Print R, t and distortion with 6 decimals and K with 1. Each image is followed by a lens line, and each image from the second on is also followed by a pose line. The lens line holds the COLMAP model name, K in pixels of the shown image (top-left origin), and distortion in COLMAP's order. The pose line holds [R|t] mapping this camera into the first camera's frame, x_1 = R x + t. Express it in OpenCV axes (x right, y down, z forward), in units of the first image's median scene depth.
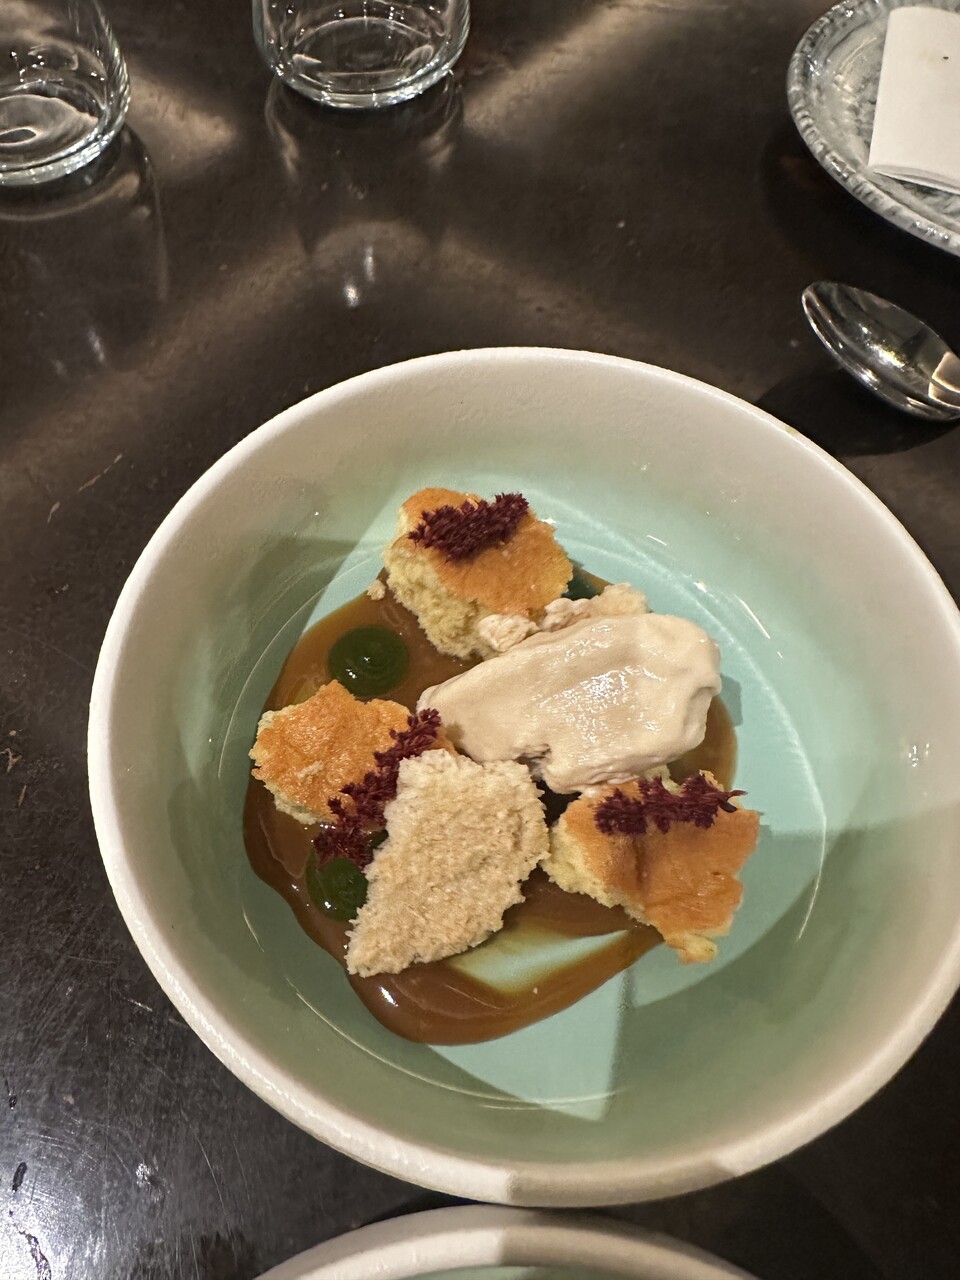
lens RADIAL K [[894.7, 0, 478.6], [0, 894.7, 639.7], [0, 0, 1]] dist [0.005007, -0.000328]
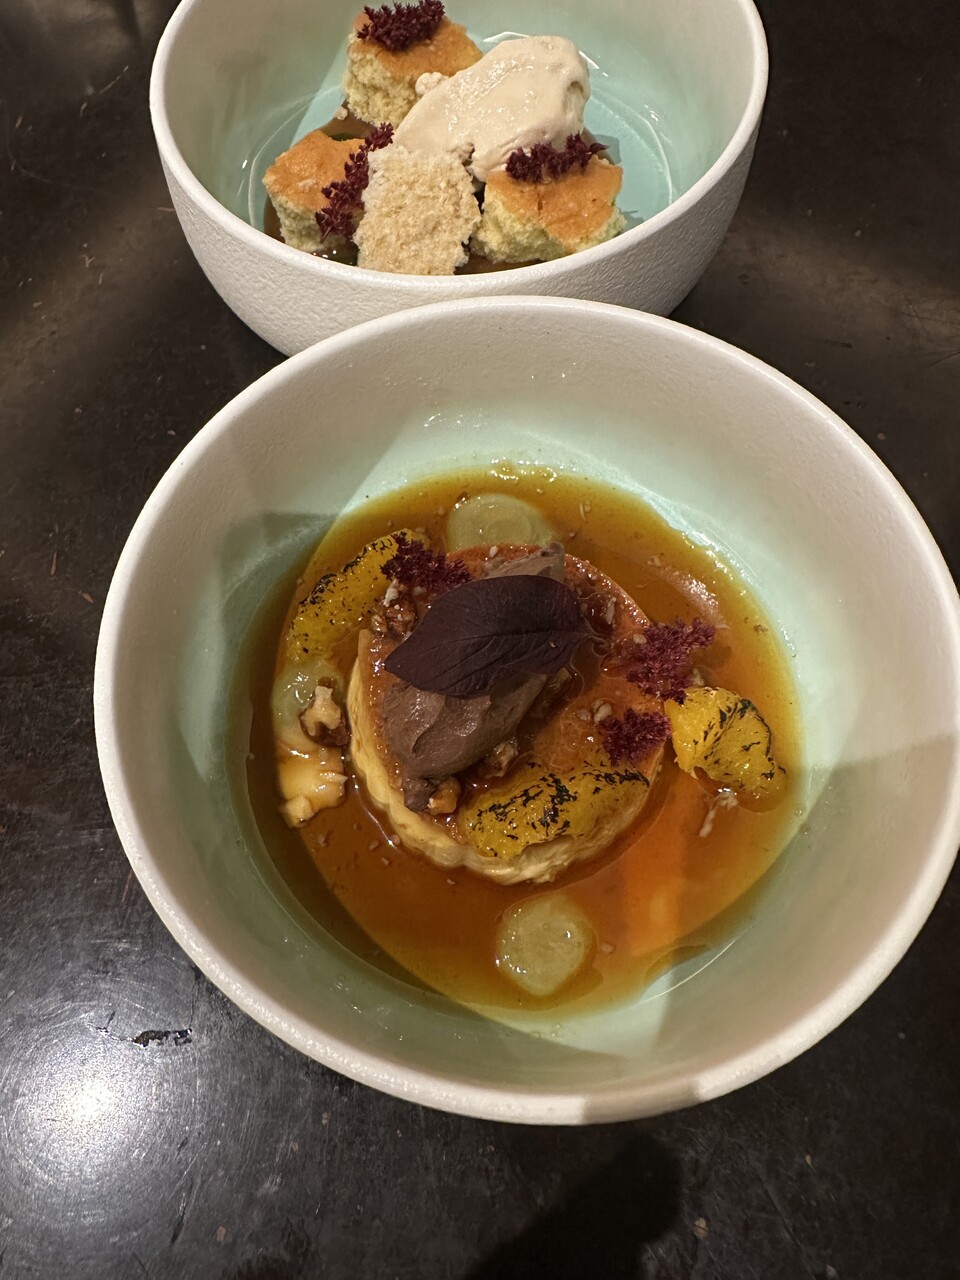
lens RADIAL K [[894.7, 0, 481.6], [0, 894.7, 640.0], [0, 0, 1]] dist [0.005007, -0.000328]
pose [[0.993464, -0.114144, -0.000401, 0.004374], [0.113730, 0.989545, 0.088687, 0.779218], [-0.009726, -0.088153, 0.996060, -0.482241]]
